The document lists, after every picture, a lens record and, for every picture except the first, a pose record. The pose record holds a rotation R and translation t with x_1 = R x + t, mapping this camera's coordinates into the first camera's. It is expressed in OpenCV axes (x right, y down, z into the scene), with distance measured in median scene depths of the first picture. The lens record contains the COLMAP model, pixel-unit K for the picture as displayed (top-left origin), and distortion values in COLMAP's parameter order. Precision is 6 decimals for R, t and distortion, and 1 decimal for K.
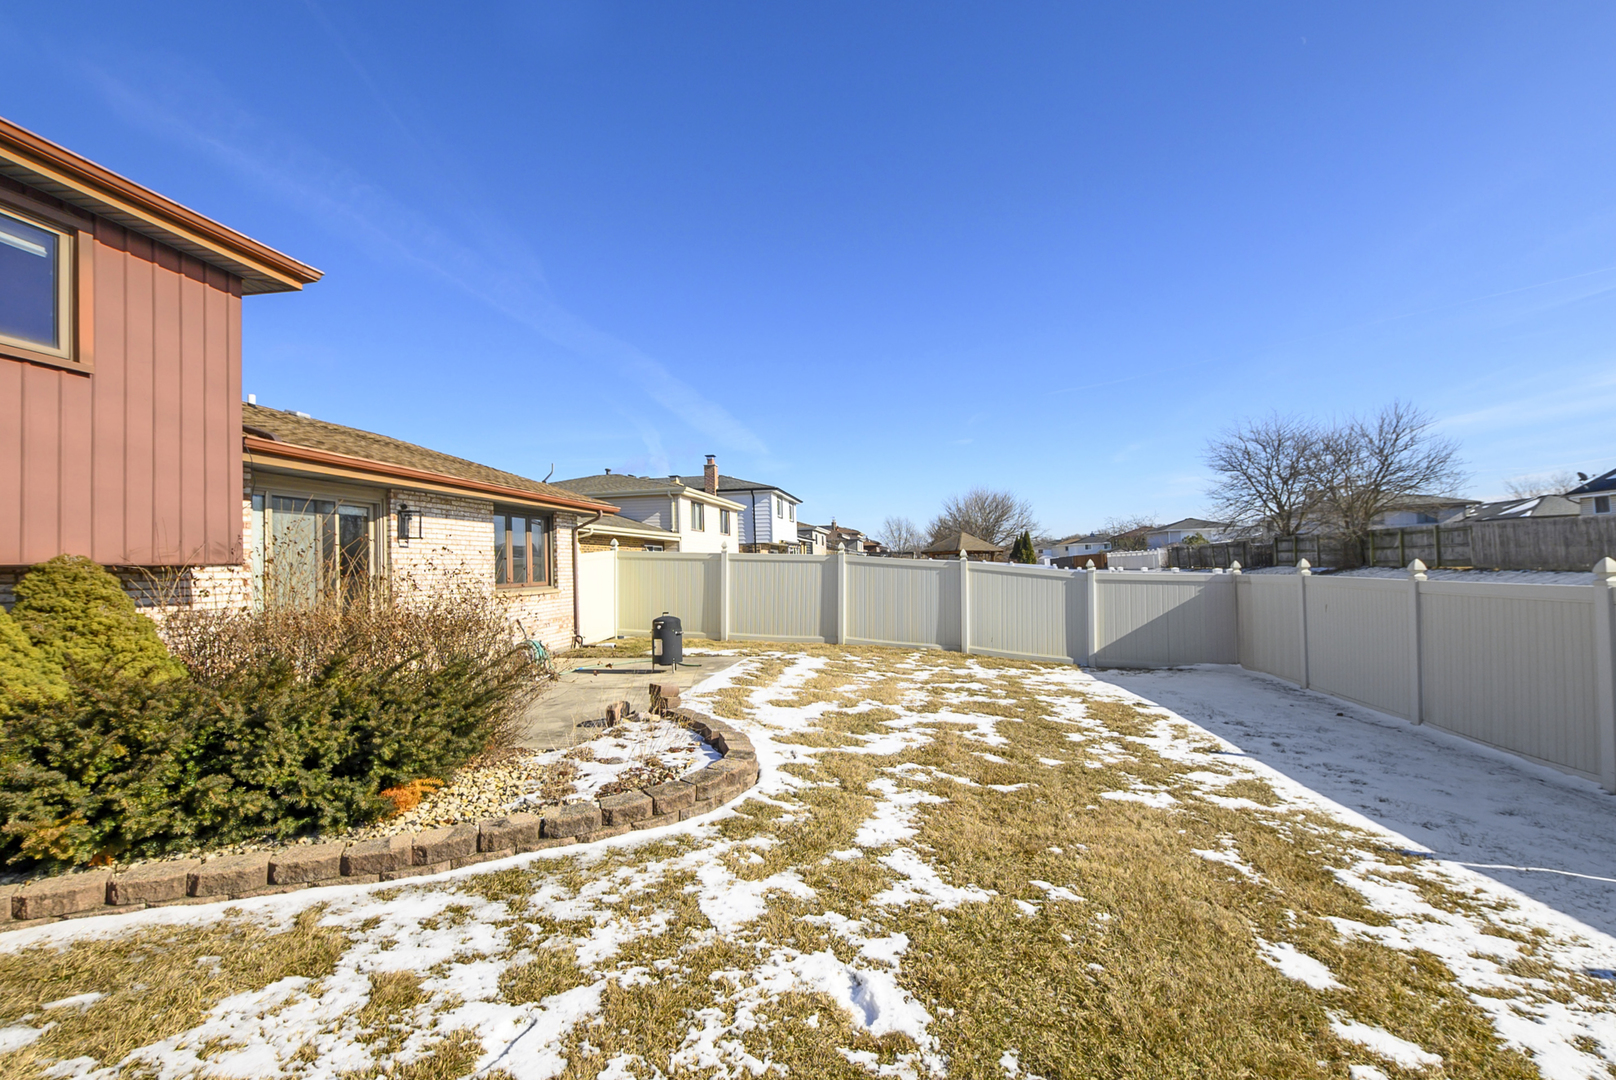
lens RADIAL K [[688.4, 0, 800.7], [0, 688.4, 561.7], [0, 0, 1]] dist [0.000861, -0.000058]
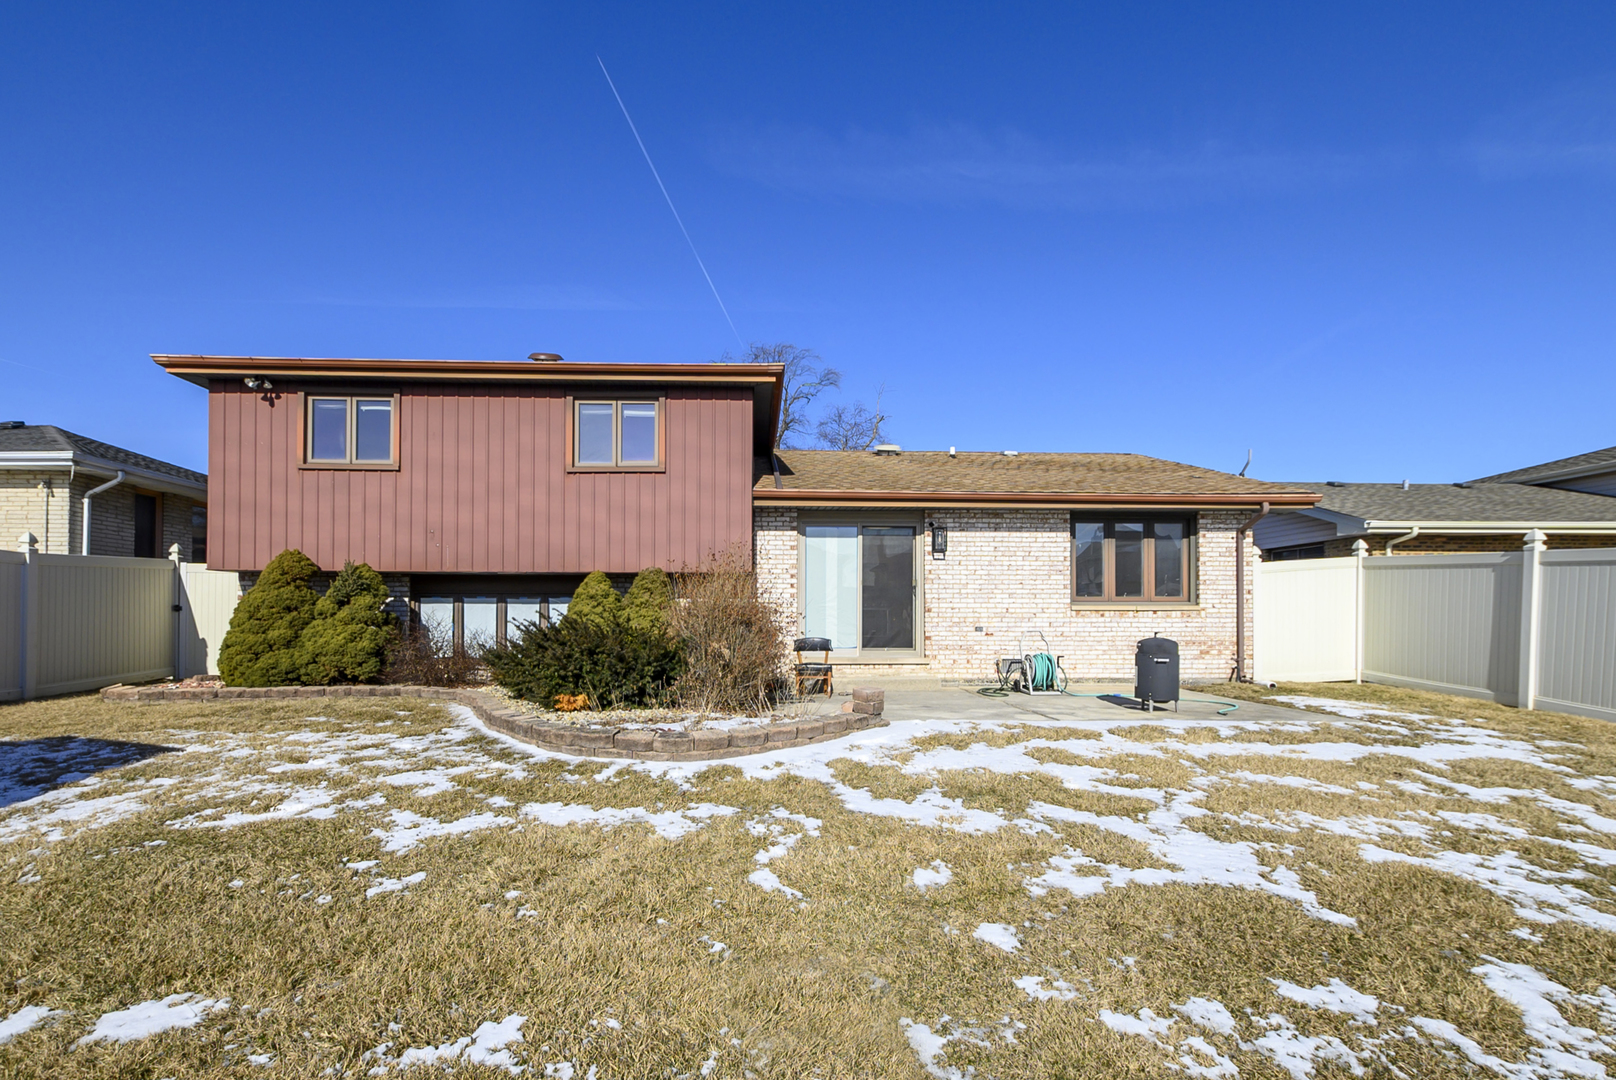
lens RADIAL K [[735.0, 0, 806.6], [0, 735.0, 593.0], [0, 0, 1]] dist [0.001408, -0.000026]
pose [[0.216204, -0.002002, -0.976346, 0.964156], [0.001057, 0.999998, -0.001816, 0.061487], [0.976348, -0.000639, 0.216206, 0.879249]]
